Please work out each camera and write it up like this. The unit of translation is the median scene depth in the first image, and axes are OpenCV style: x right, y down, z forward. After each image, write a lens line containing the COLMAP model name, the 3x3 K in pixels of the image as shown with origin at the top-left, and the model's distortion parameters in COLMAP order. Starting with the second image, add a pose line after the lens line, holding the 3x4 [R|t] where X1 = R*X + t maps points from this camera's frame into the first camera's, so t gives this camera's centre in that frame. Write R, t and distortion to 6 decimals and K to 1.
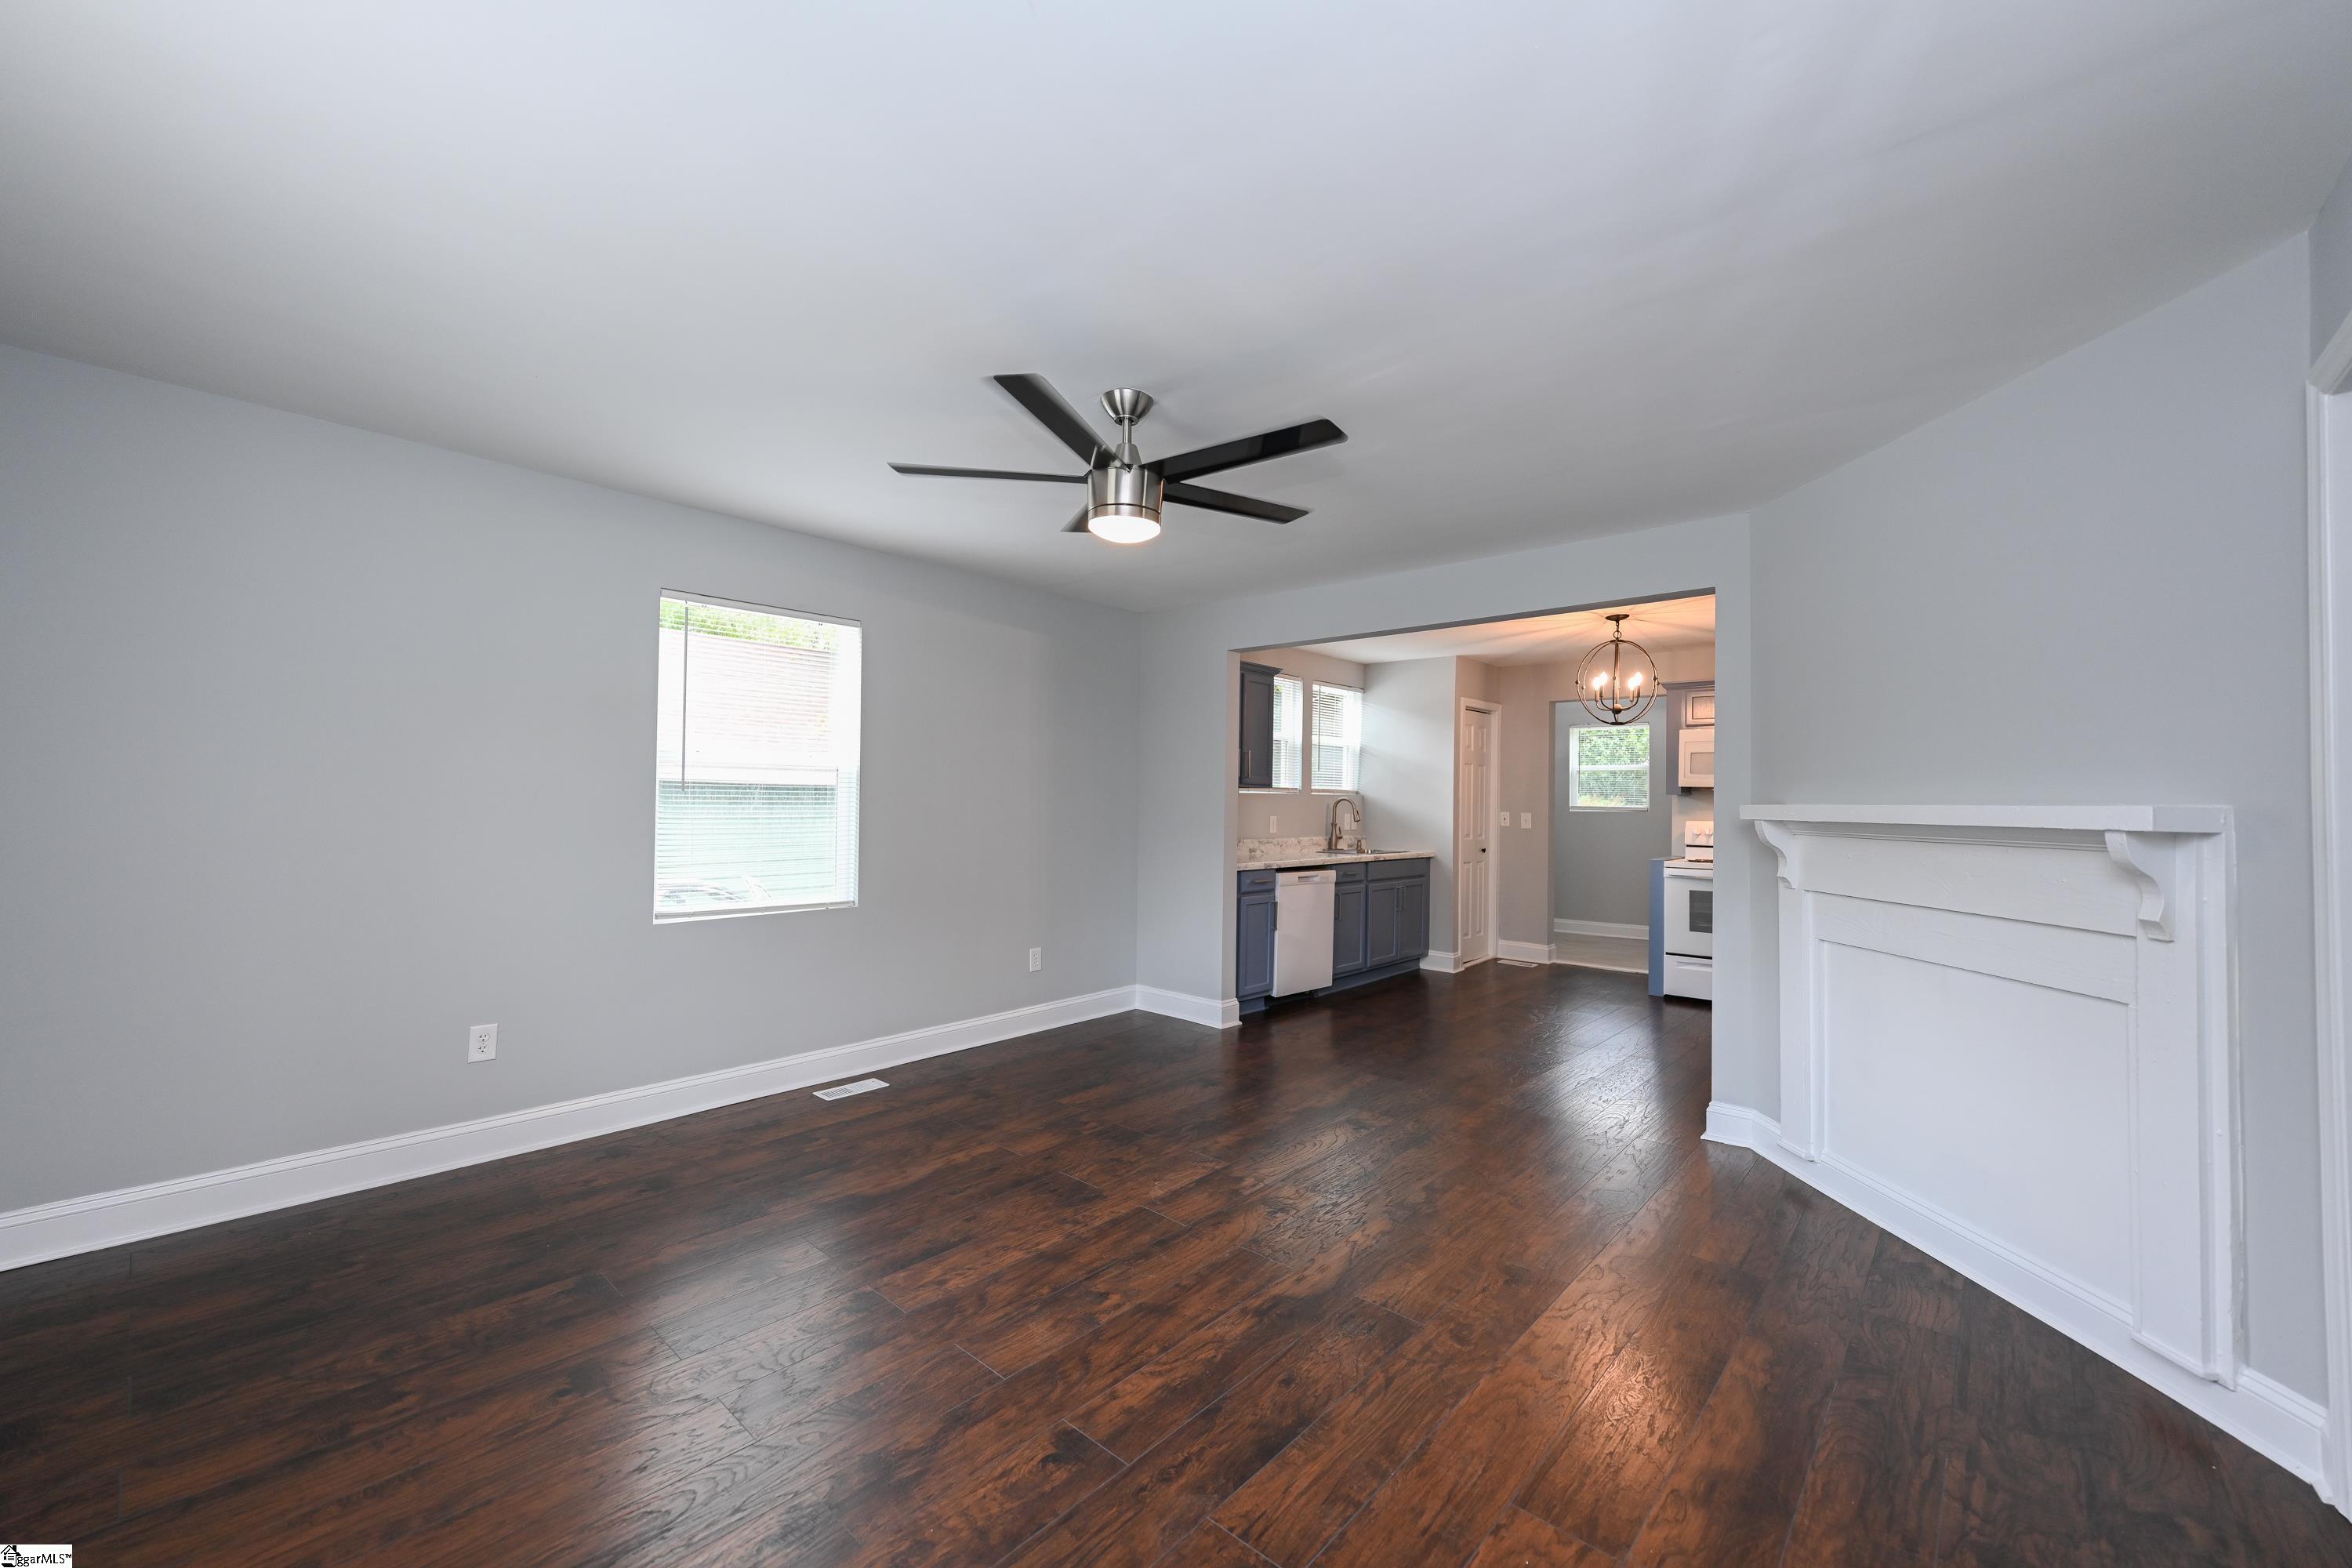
lens RADIAL K [[927.1, 0, 1170.3], [0, 927.1, 785.6], [0, 0, 1]] dist [-0.000534, -0.000099]
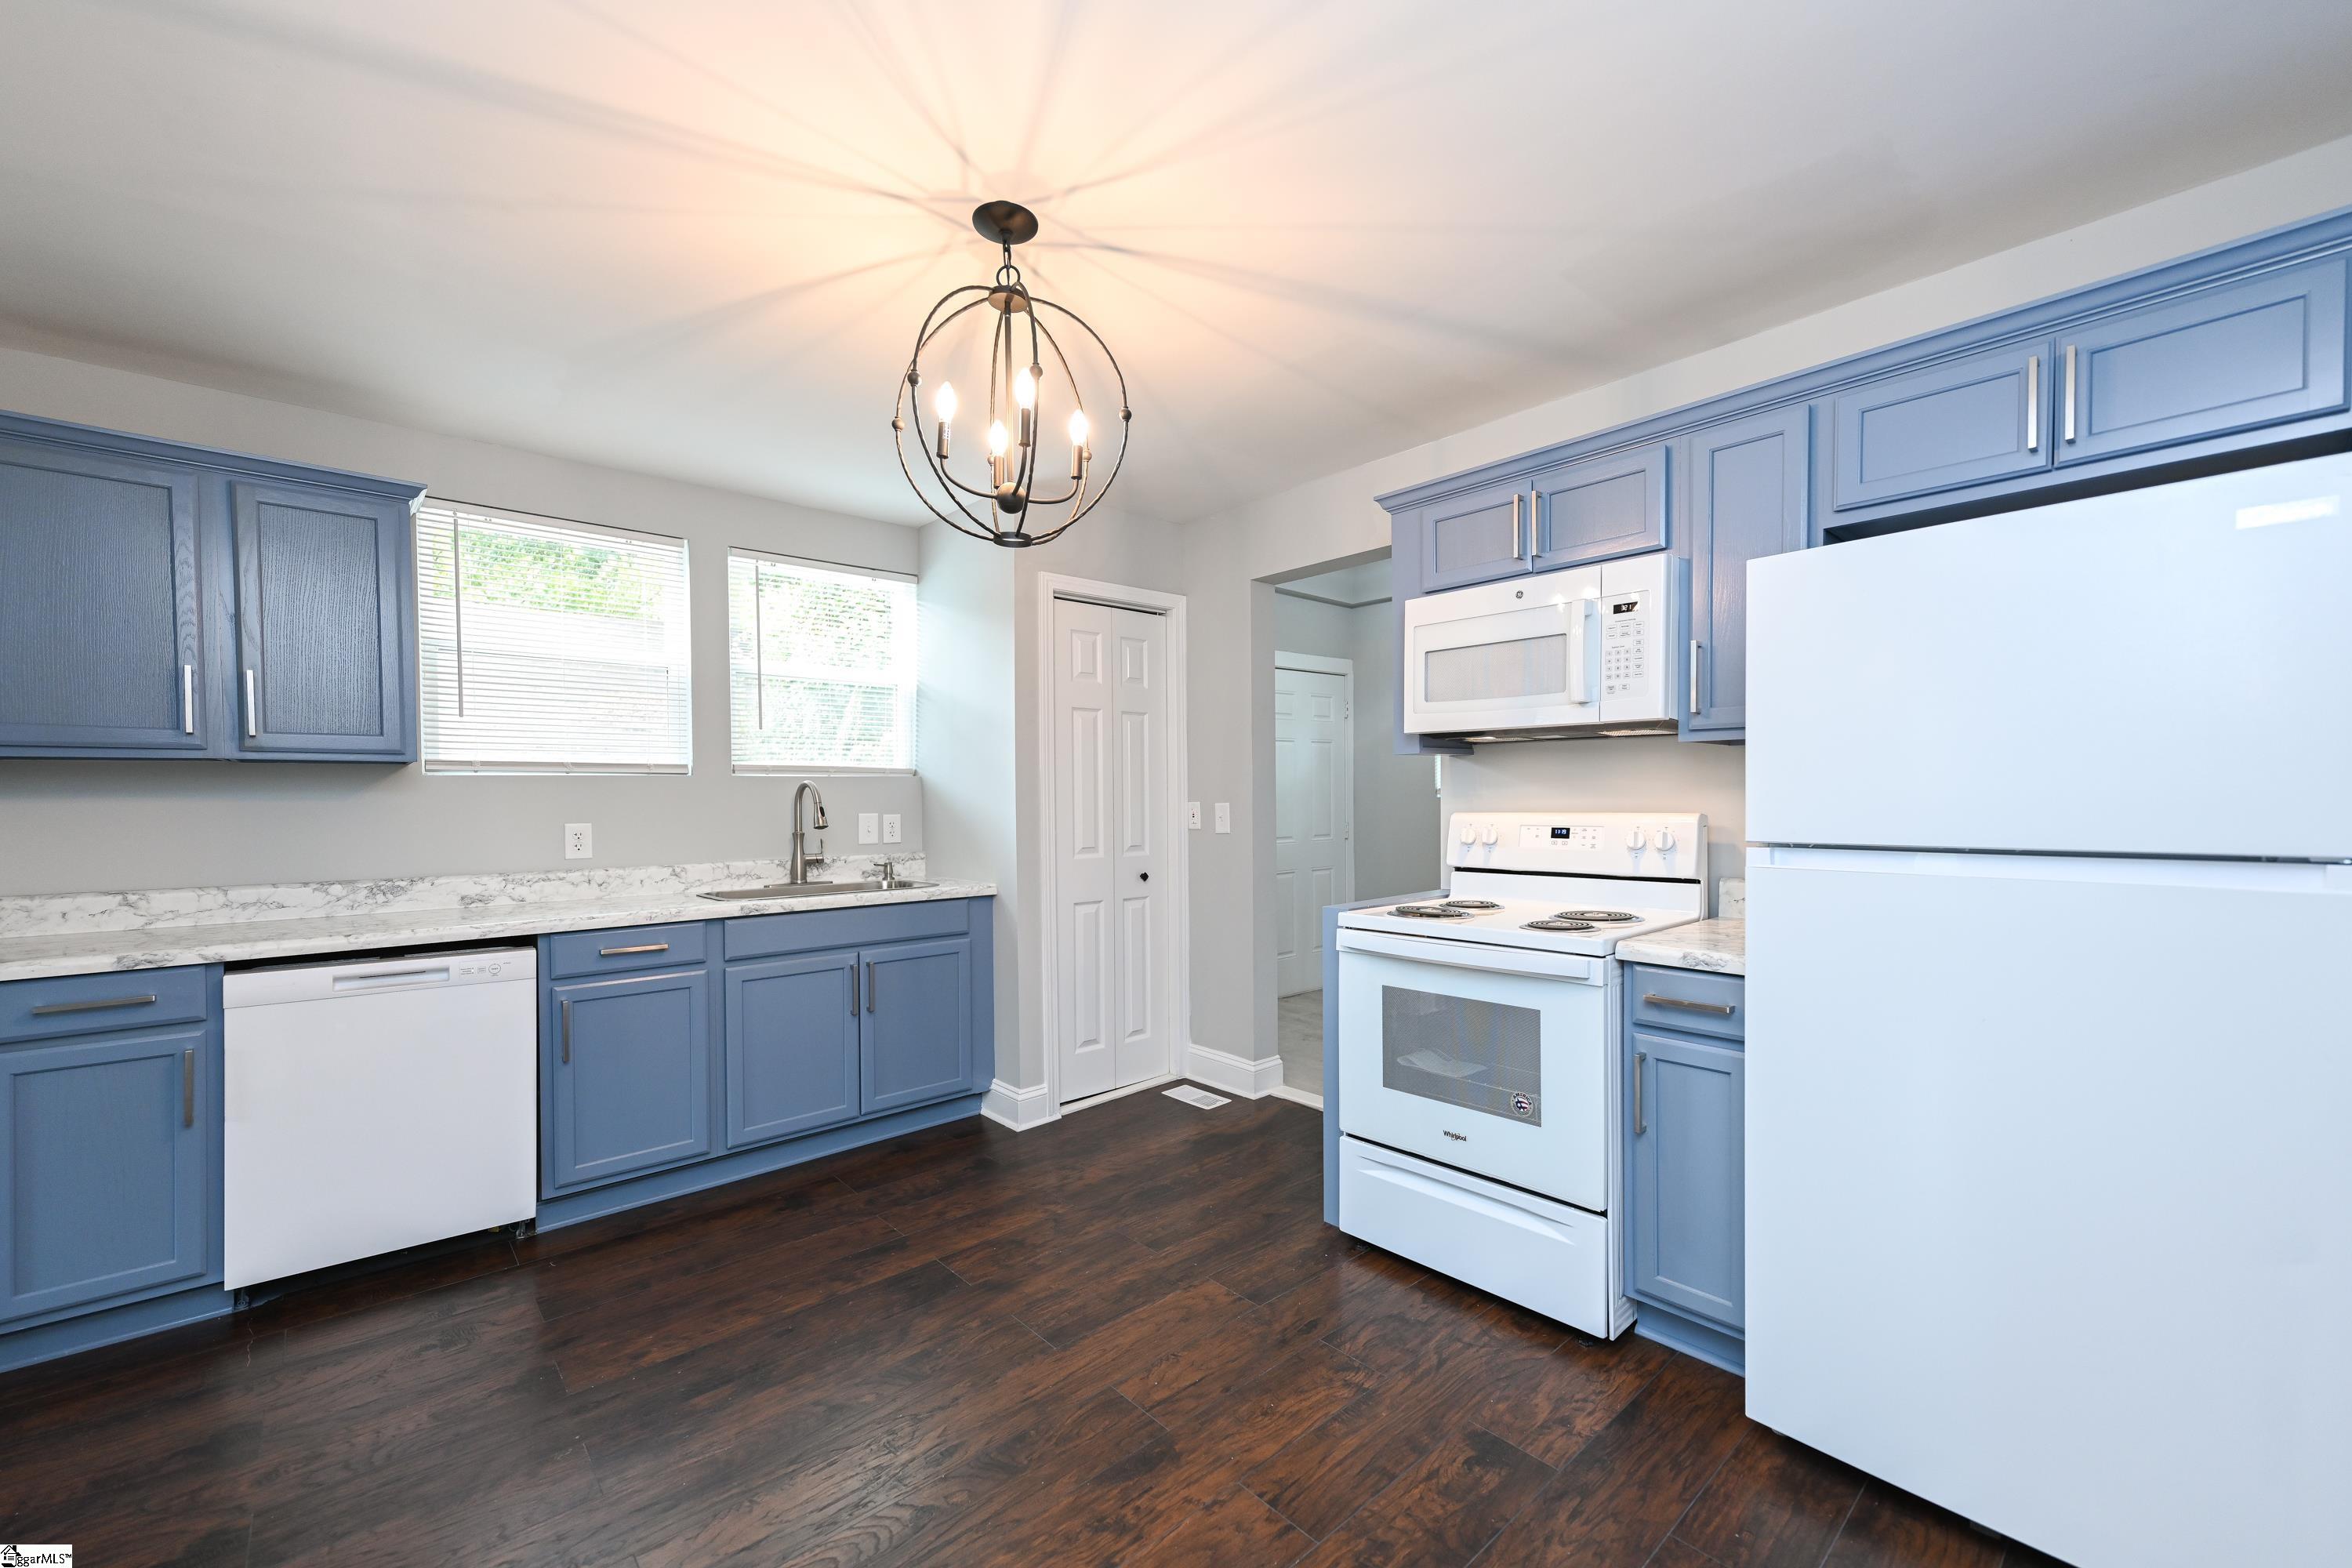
lens RADIAL K [[941.2, 0, 1211.4], [0, 941.2, 812.8], [0, 0, 1]] dist [0.014530, 0.000073]
pose [[0.995730, -0.024140, -0.089099, 0.998081], [0.027012, 0.999149, 0.031177, 0.043858], [0.088271, -0.033450, 0.995535, 1.124572]]
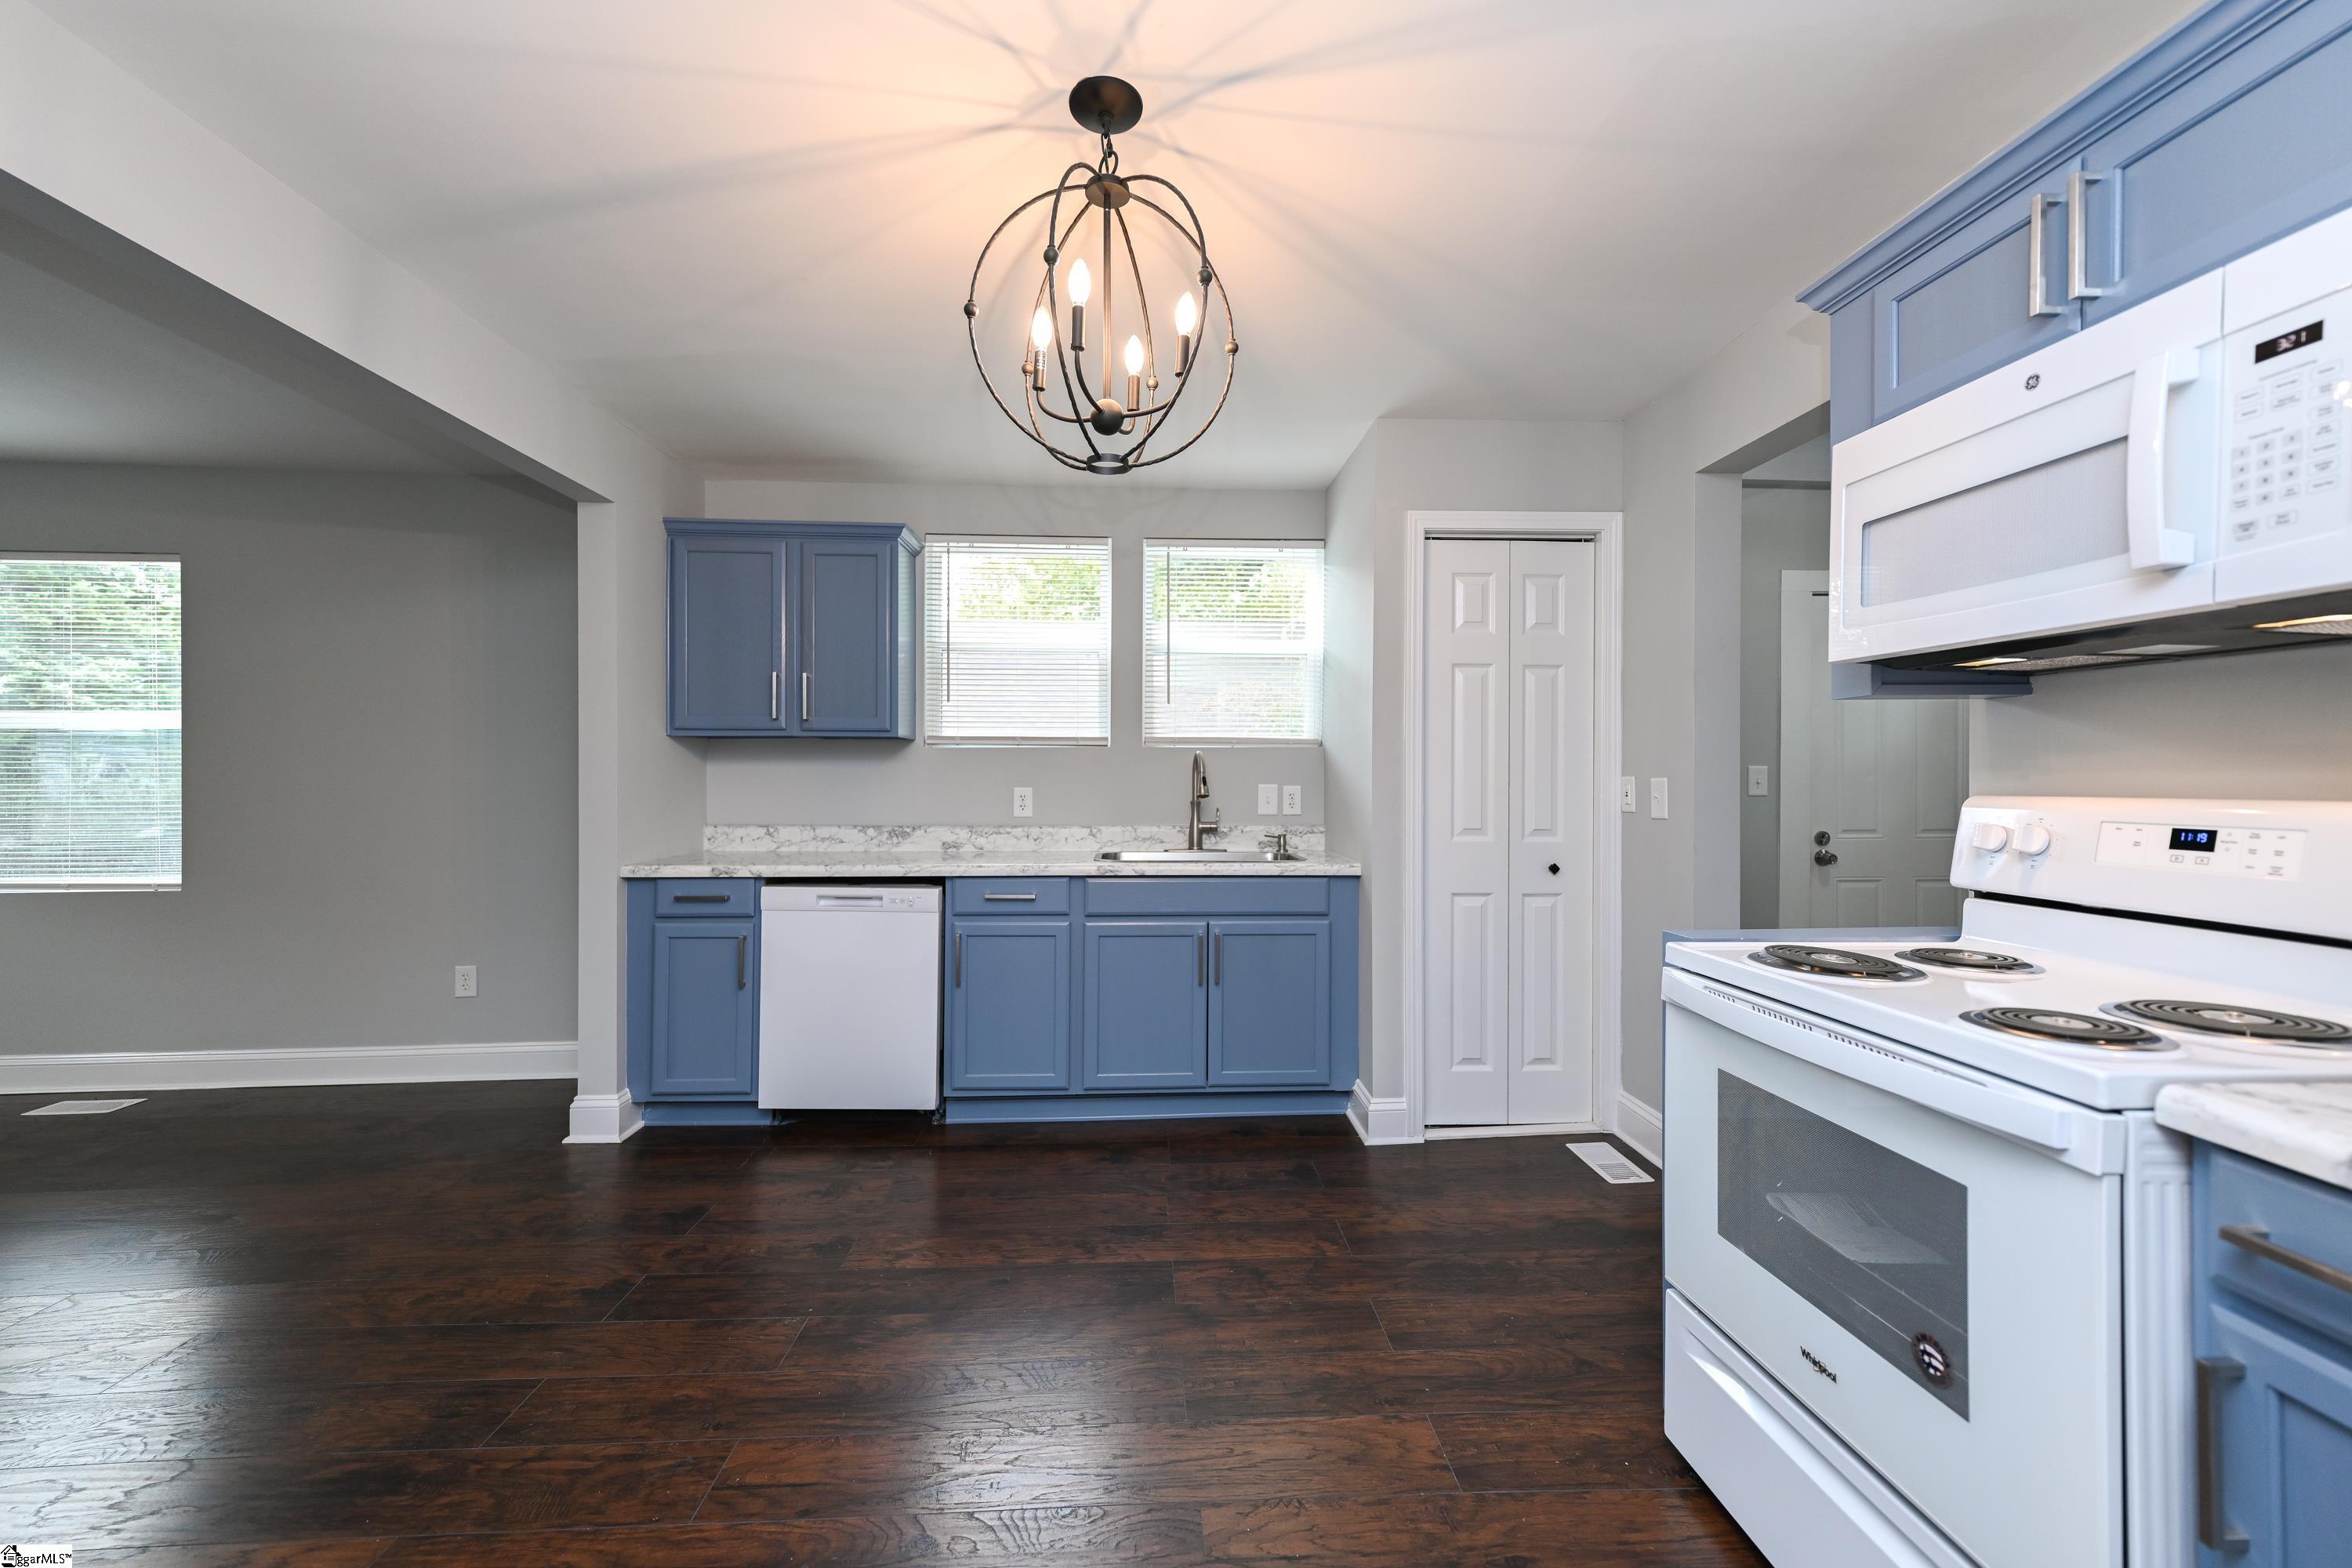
lens RADIAL K [[920.4, 0, 1181.2], [0, 920.4, 774.6], [0, 0, 1]] dist [0.012194, -0.000012]
pose [[0.710729, -0.016544, -0.703271, 1.206682], [0.020177, 0.999792, -0.003128, 0.059795], [0.703176, -0.011967, 0.710915, 1.378889]]
